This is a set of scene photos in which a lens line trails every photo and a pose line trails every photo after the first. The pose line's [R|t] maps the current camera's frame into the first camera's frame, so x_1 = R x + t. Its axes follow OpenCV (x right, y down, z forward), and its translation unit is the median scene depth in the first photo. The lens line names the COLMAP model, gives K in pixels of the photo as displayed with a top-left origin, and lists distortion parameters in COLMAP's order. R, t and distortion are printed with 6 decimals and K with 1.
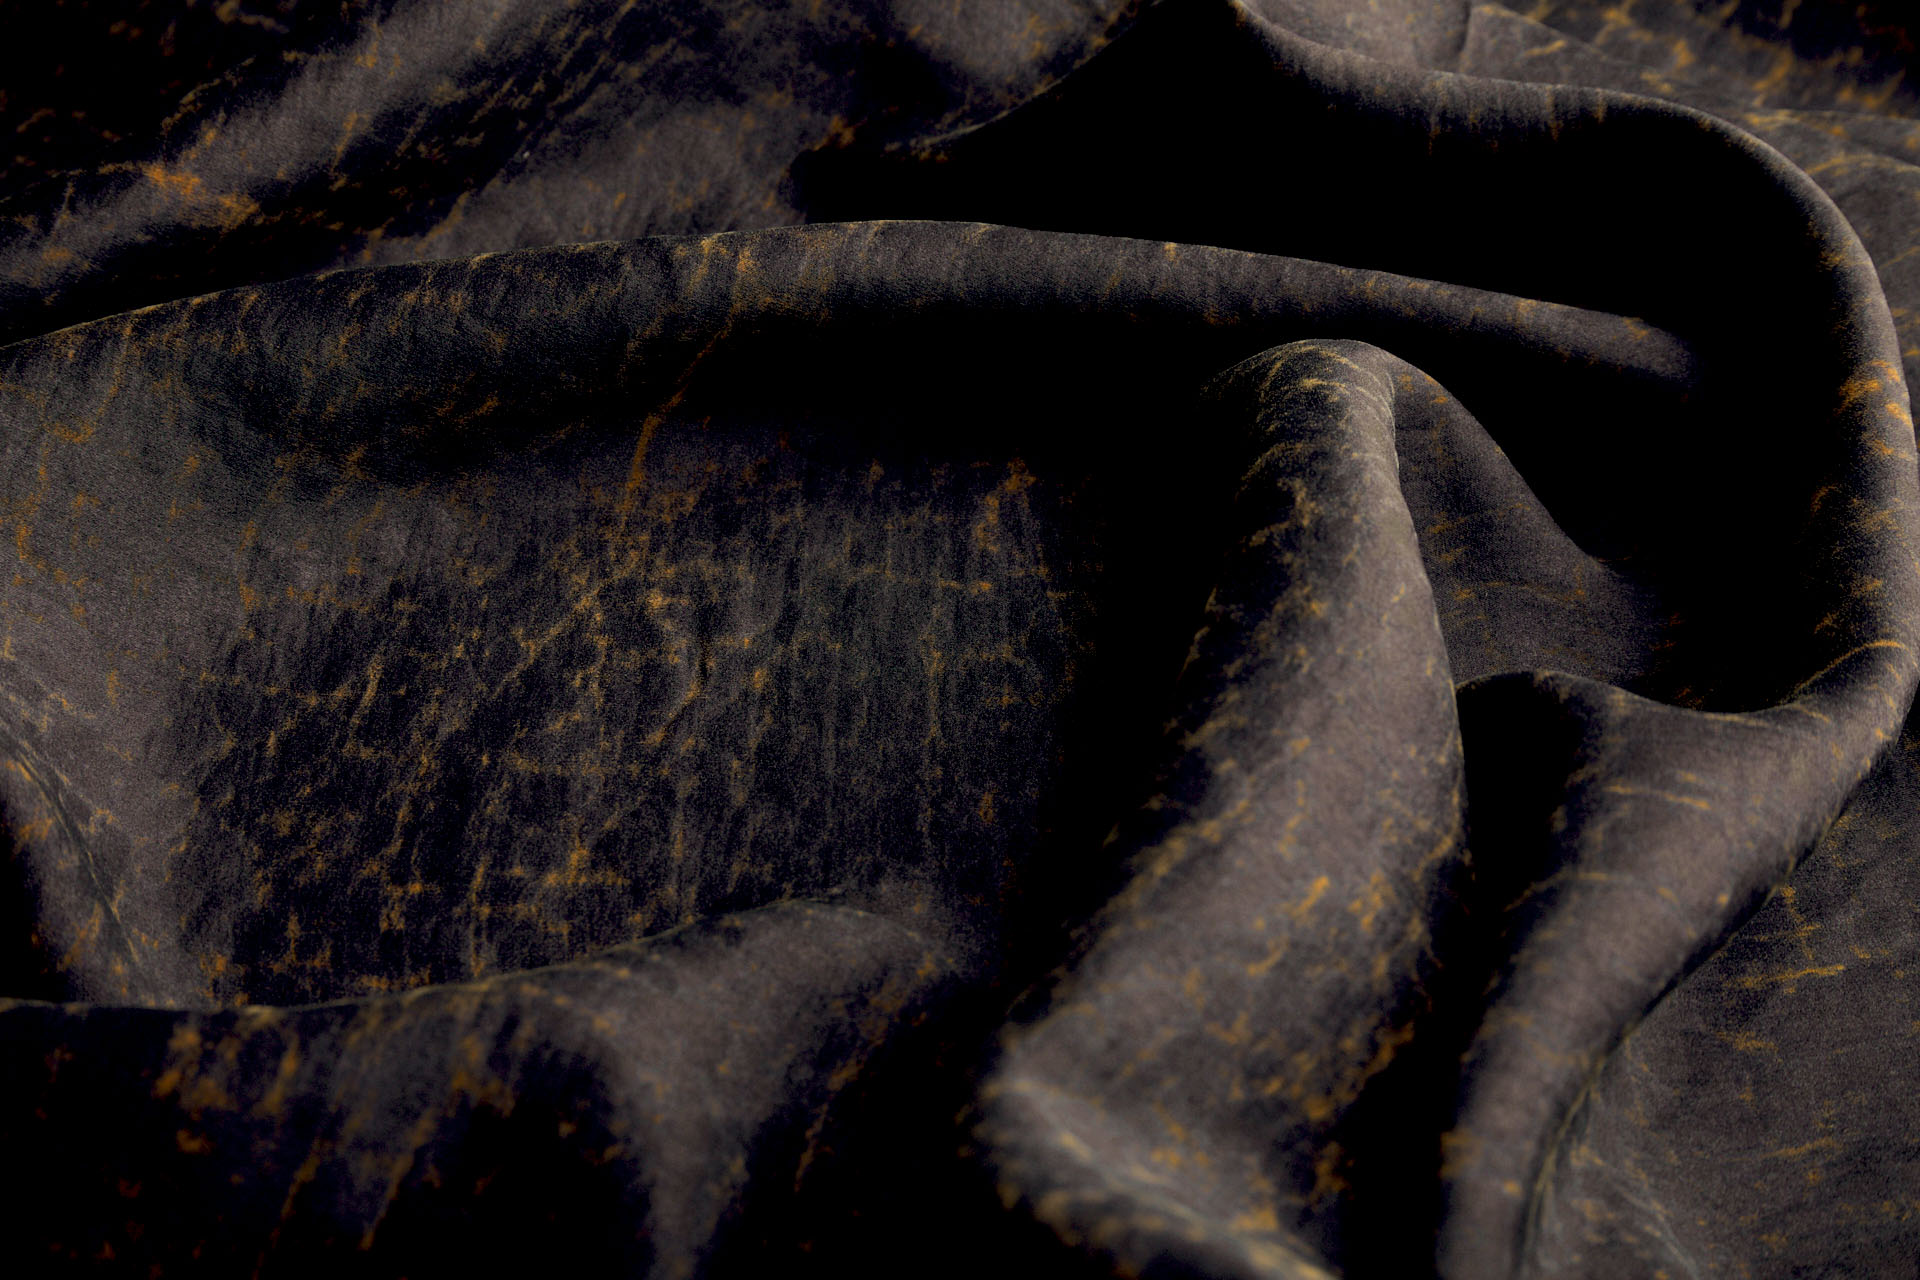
lens RADIAL K [[4065.7, 0, 960.0], [0, 4065.7, 640.0], [0, 0, 1]] dist [-0.244983, -0.093602]
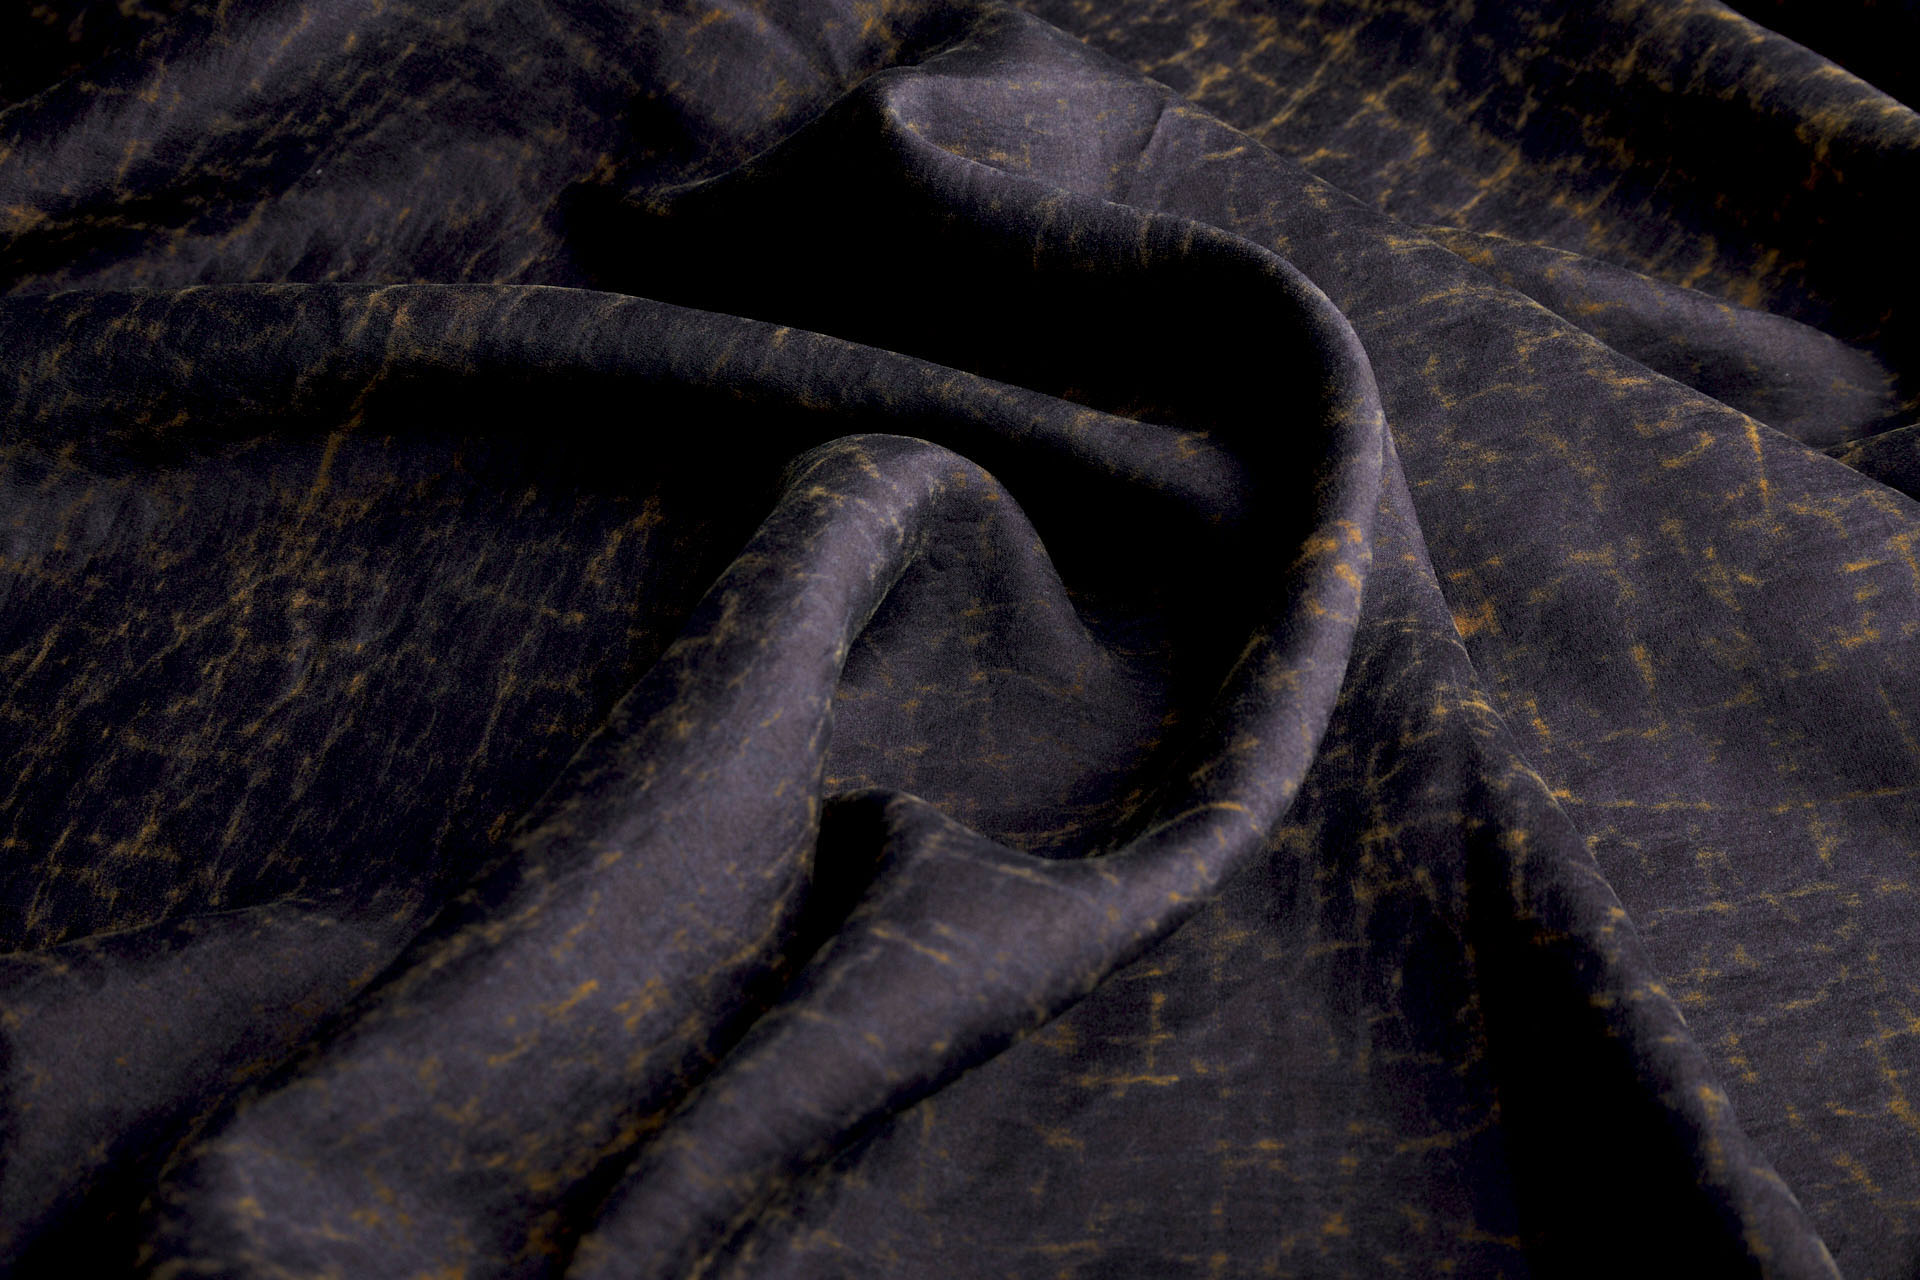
lens RADIAL K [[3719.4, 0, 960.0], [0, 3719.4, 640.0], [0, 0, 1]] dist [-0.153513, -0.243111]
pose [[0.978540, 0.117999, -0.168925, 0.295563], [-0.099933, 0.988699, 0.111752, -0.137612], [0.180202, -0.092473, 0.979273, -0.014934]]
